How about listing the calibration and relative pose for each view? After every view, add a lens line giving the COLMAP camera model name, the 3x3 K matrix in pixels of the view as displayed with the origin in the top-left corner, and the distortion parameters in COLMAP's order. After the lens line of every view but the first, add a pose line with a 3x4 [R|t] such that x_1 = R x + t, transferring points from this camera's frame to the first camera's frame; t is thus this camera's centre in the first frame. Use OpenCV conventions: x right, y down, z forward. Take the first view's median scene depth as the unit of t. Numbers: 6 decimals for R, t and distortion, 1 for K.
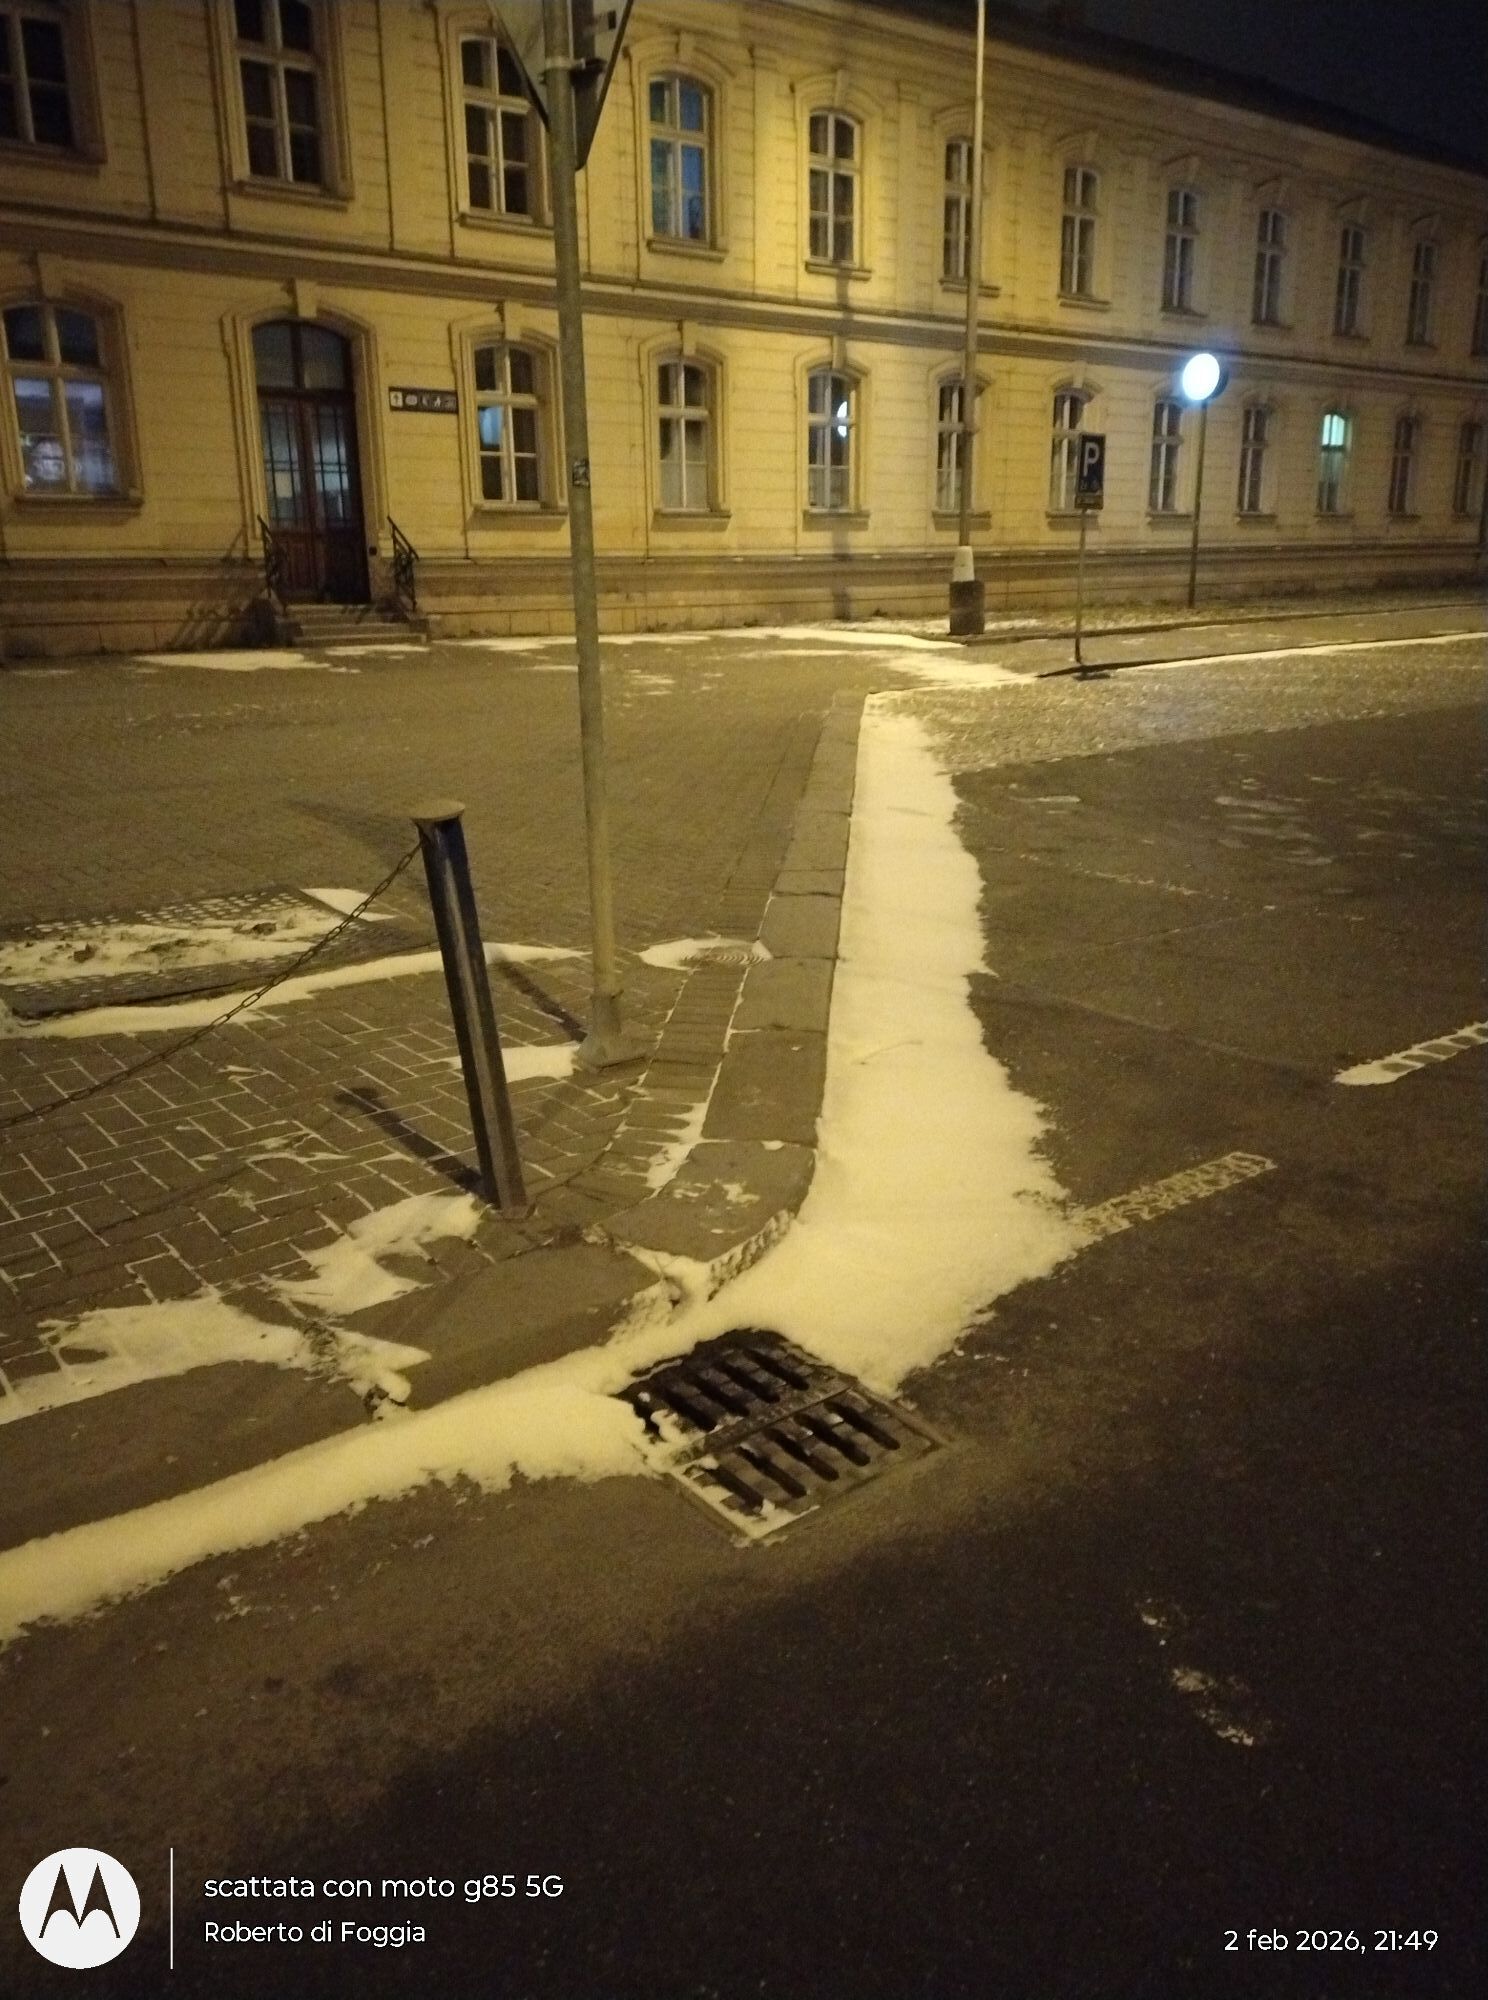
lens RADIAL K [[1521.0, 0, 742.2], [0, 1521.0, 939.4], [0, 0, 1]] dist [0.212109, -0.324694]
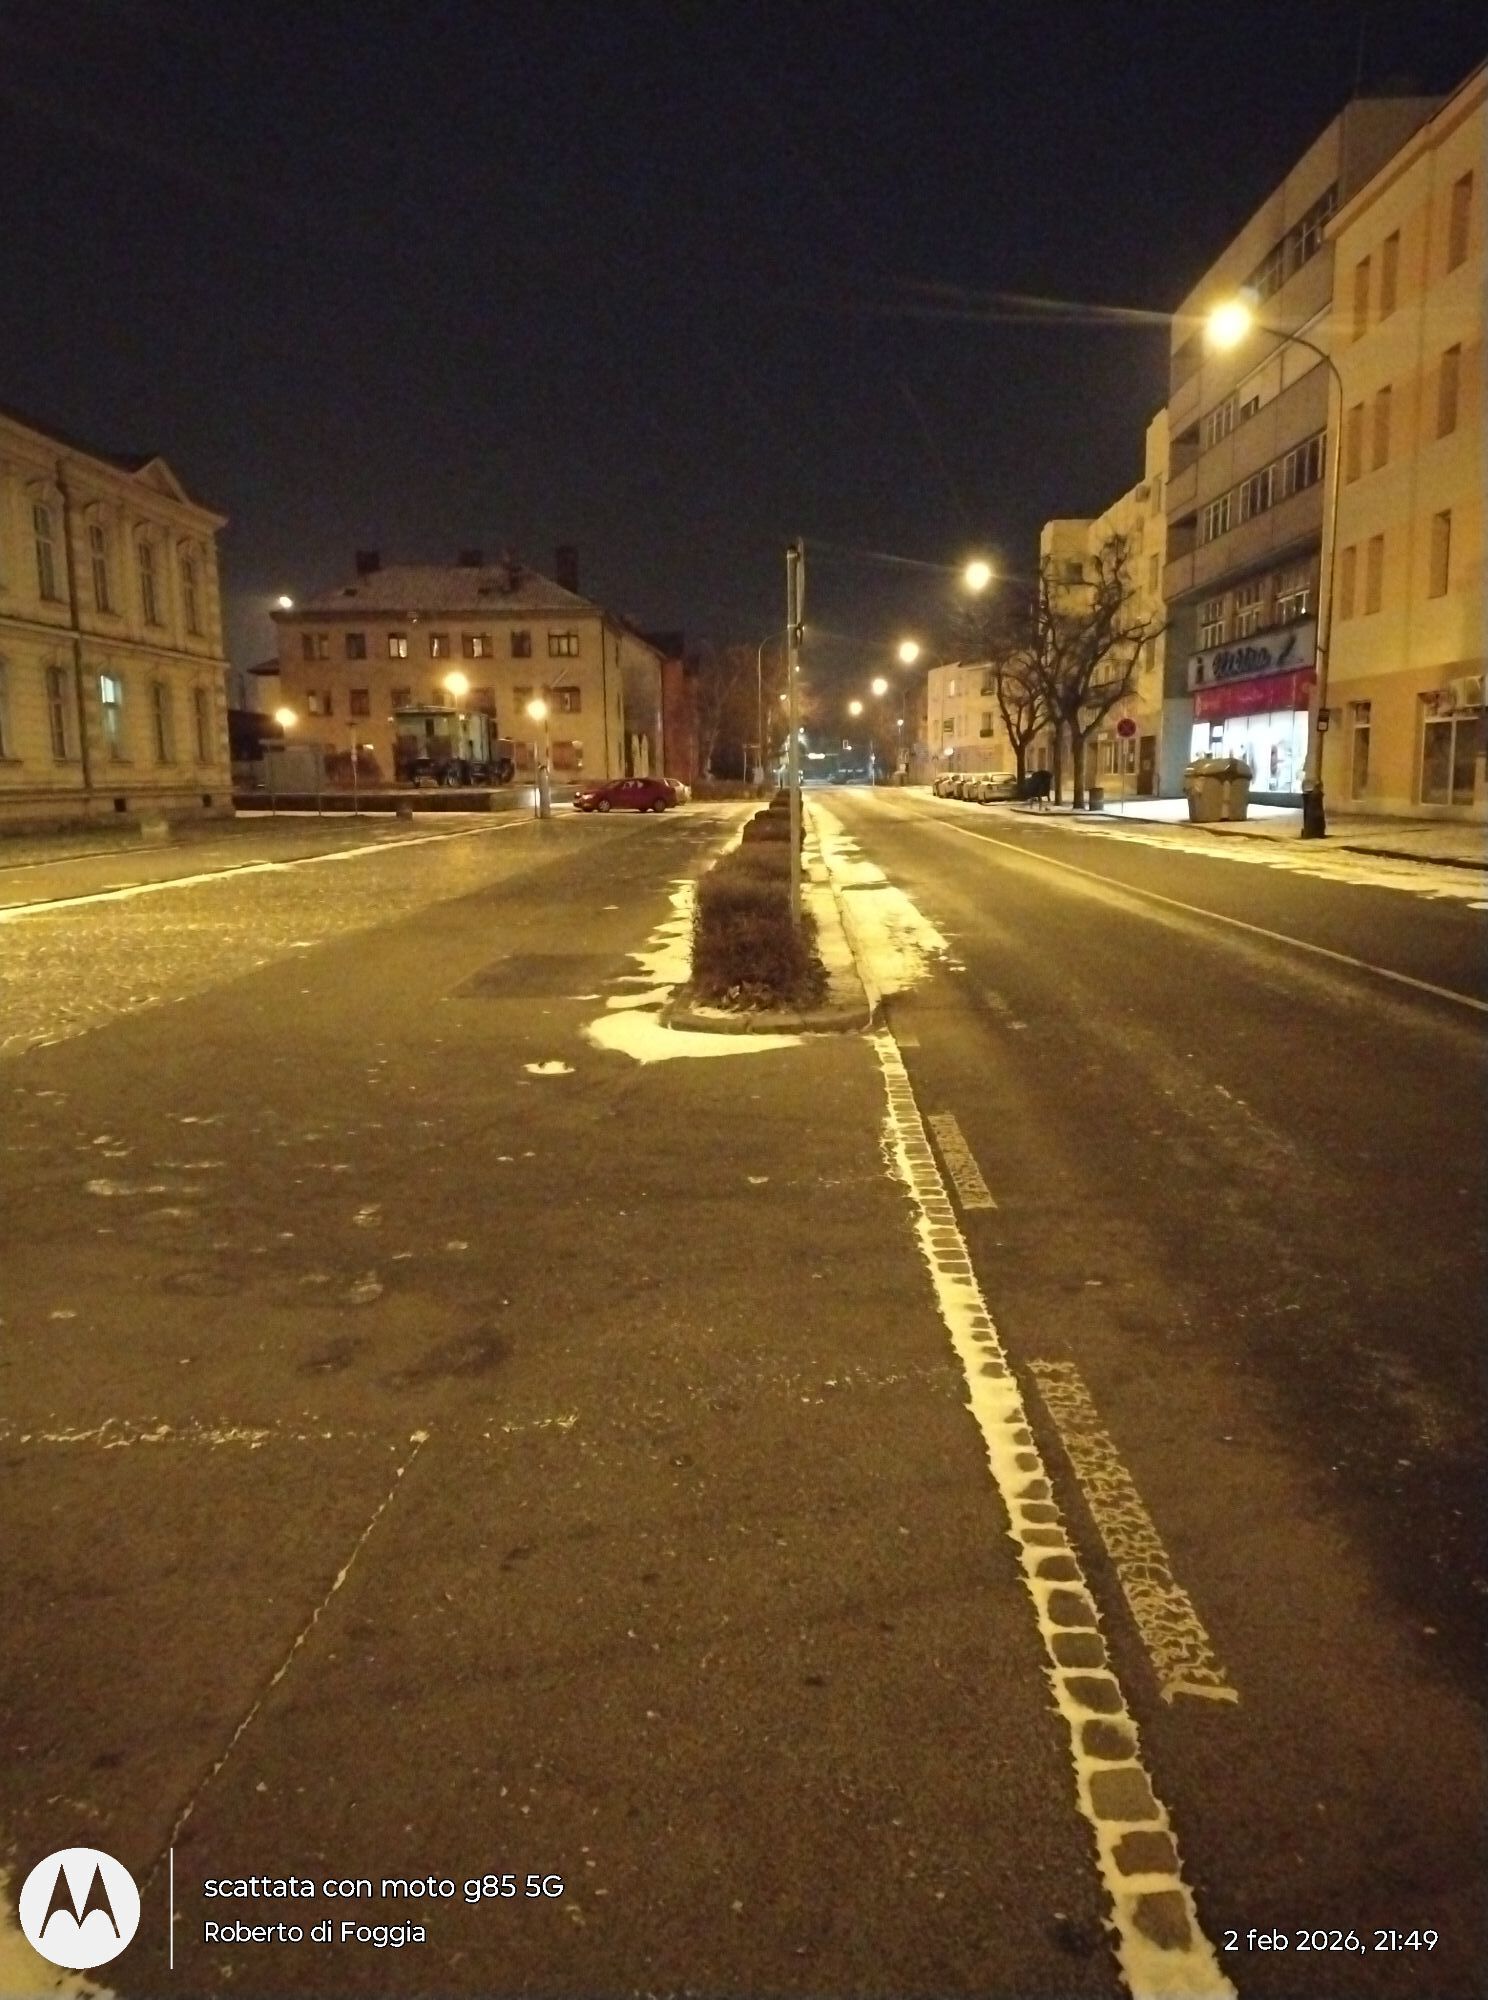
lens RADIAL K [[1534.6, 0, 733.5], [0, 1534.6, 1001.0], [0, 0, 1]] dist [0.074308, -0.051371]
pose [[0.654795, -0.121390, 0.745995, 0.002694], [0.201666, 0.979295, -0.017658, -0.038268], [-0.728406, 0.162005, 0.665717, 0.135594]]
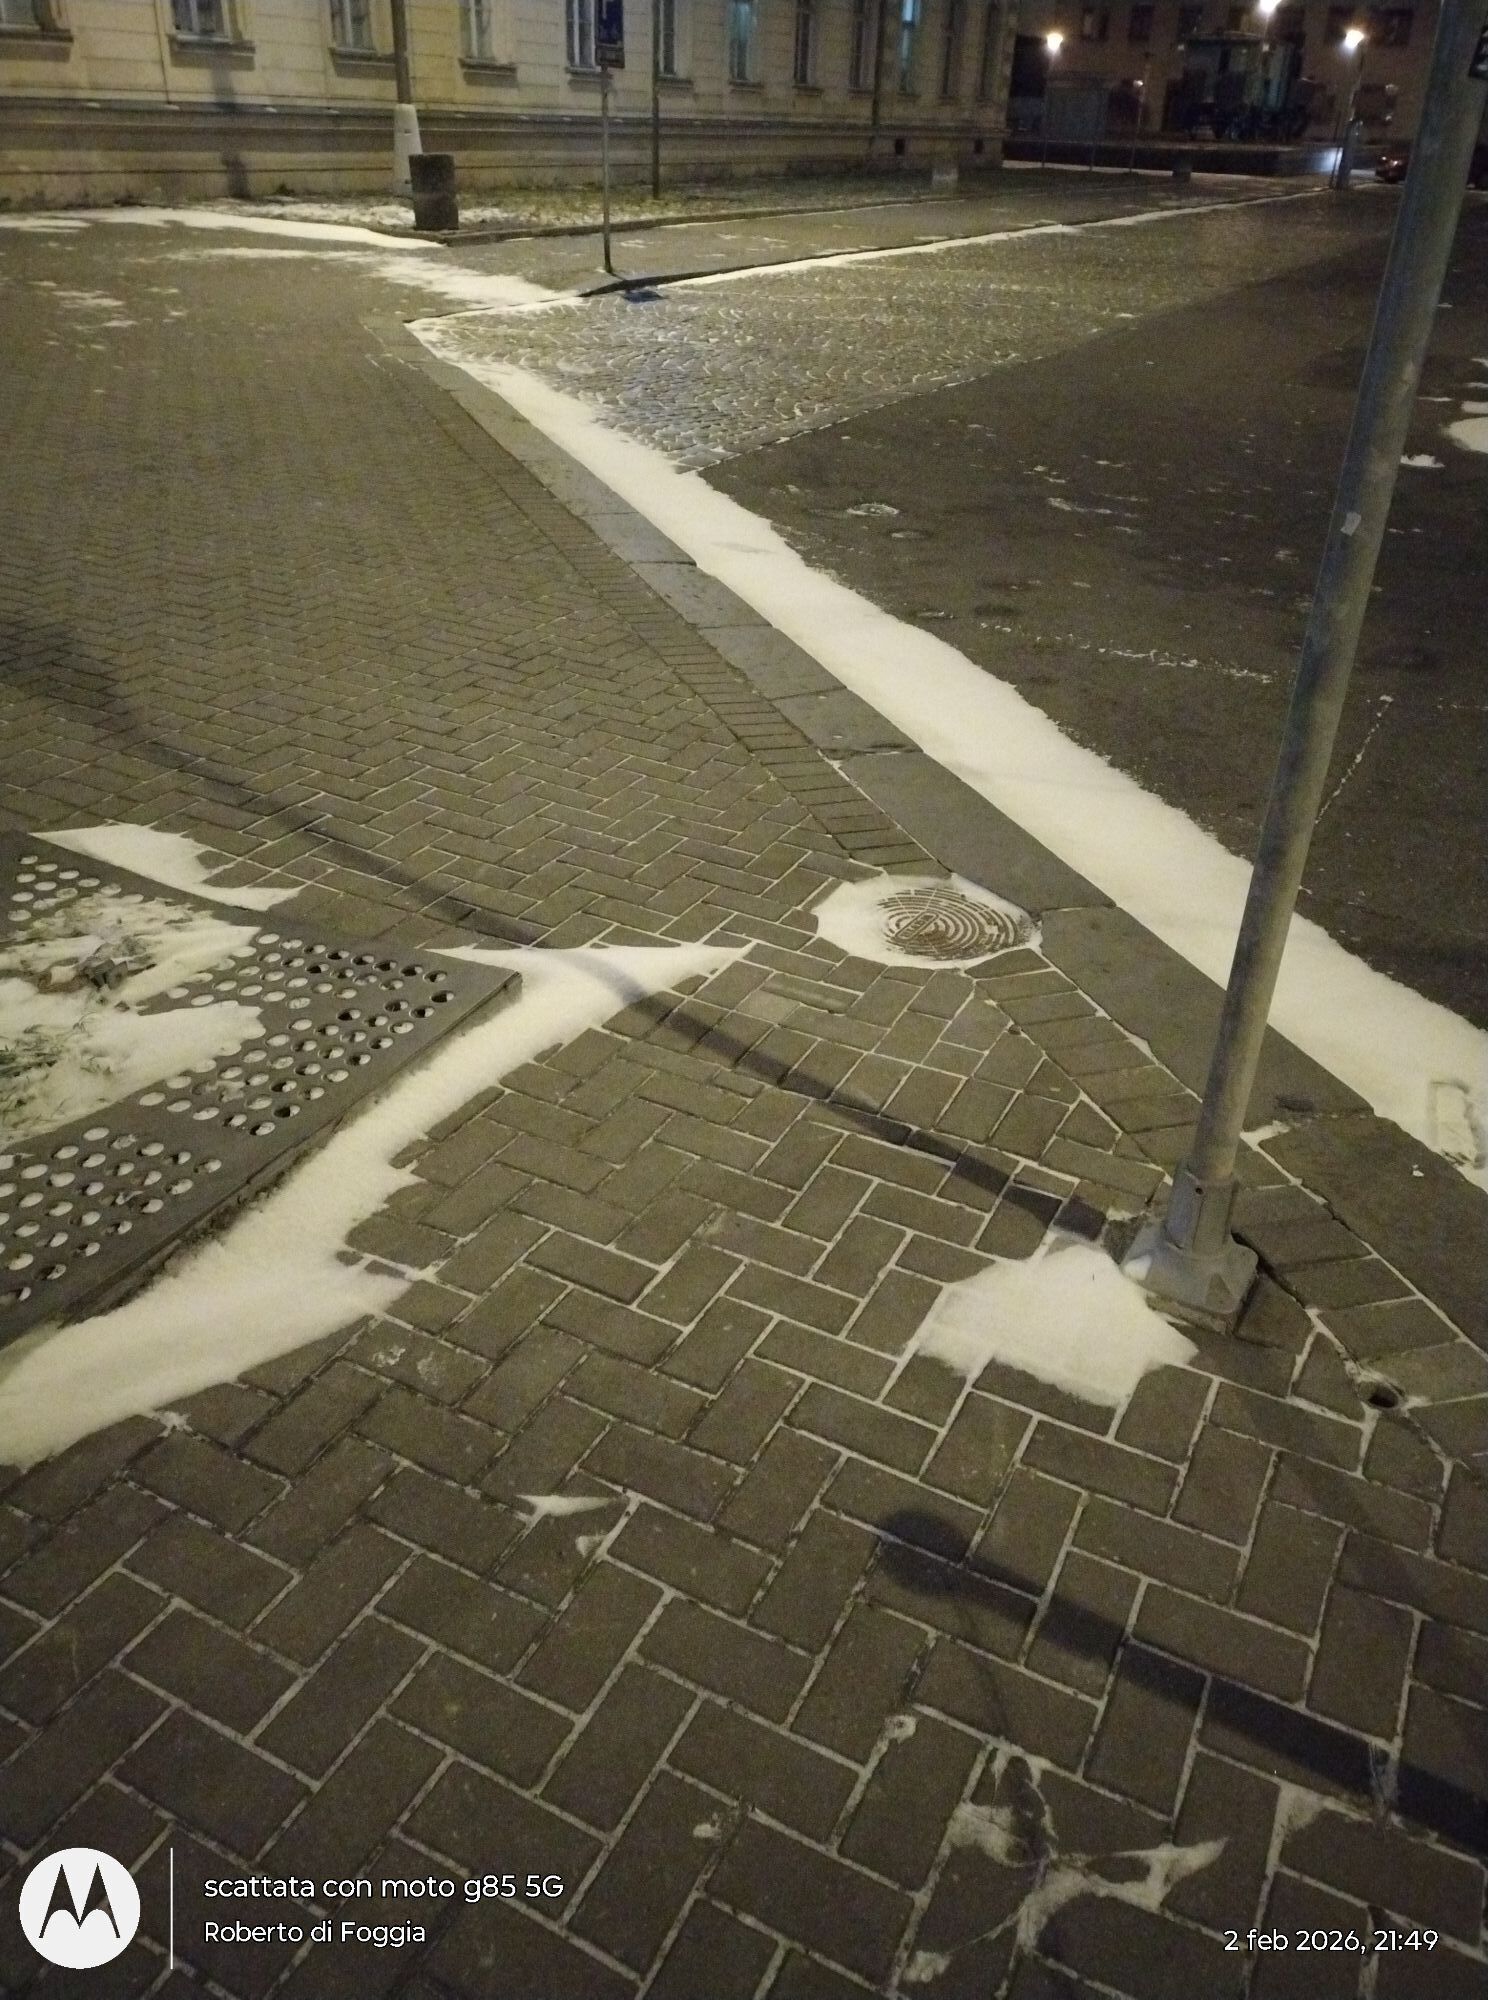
lens RADIAL K [[1528.4, 0, 736.4], [0, 1528.4, 1004.9], [0, 0, 1]] dist [0.079354, -0.055599]
pose [[0.912908, -0.174408, 0.369026, -0.073226], [0.065852, 0.955202, 0.288537, -0.031368], [-0.402817, -0.239107, 0.883497, 0.108723]]
